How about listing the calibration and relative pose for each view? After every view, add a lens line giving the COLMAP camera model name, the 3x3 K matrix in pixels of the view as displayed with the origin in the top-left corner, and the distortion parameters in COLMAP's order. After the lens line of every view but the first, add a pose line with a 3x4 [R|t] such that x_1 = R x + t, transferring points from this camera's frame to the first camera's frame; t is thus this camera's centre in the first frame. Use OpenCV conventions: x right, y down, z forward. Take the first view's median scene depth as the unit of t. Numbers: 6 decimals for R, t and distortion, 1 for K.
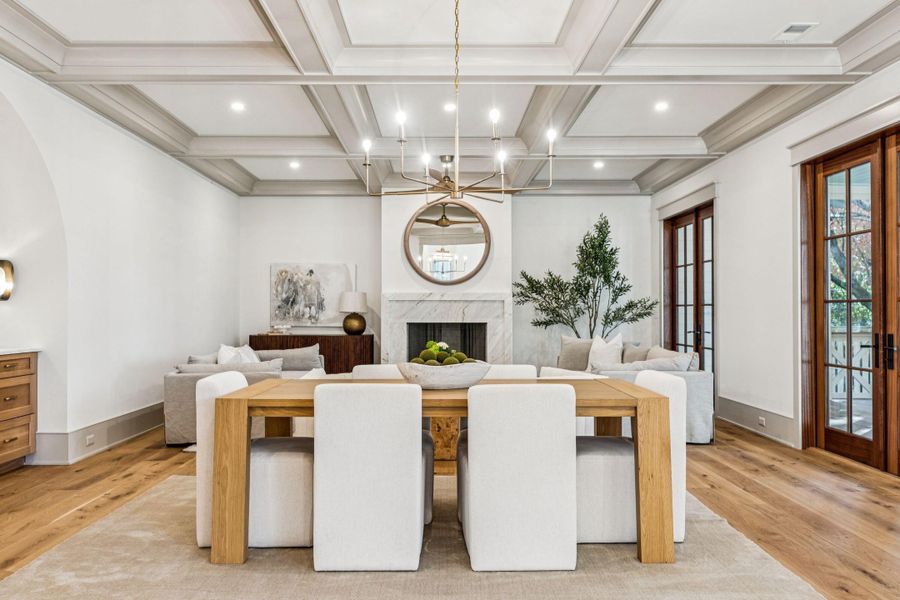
lens RADIAL K [[698.5, 0, 446.4], [0, 698.5, 301.9], [0, 0, 1]] dist [0.007712, -0.003663]
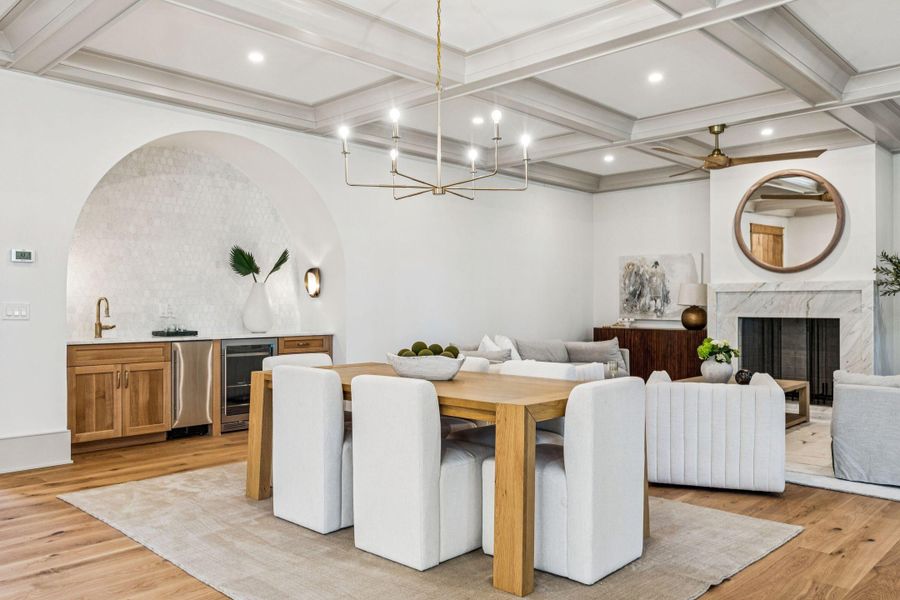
lens RADIAL K [[698.5, 0, 445.4], [0, 698.5, 301.9], [0, 0, 1]] dist [0.007712, -0.003663]
pose [[0.713482, -0.004060, -0.700662, 0.284871], [0.011461, 0.999917, 0.005877, 0.001141], [0.700580, -0.012223, 0.713469, 0.107046]]
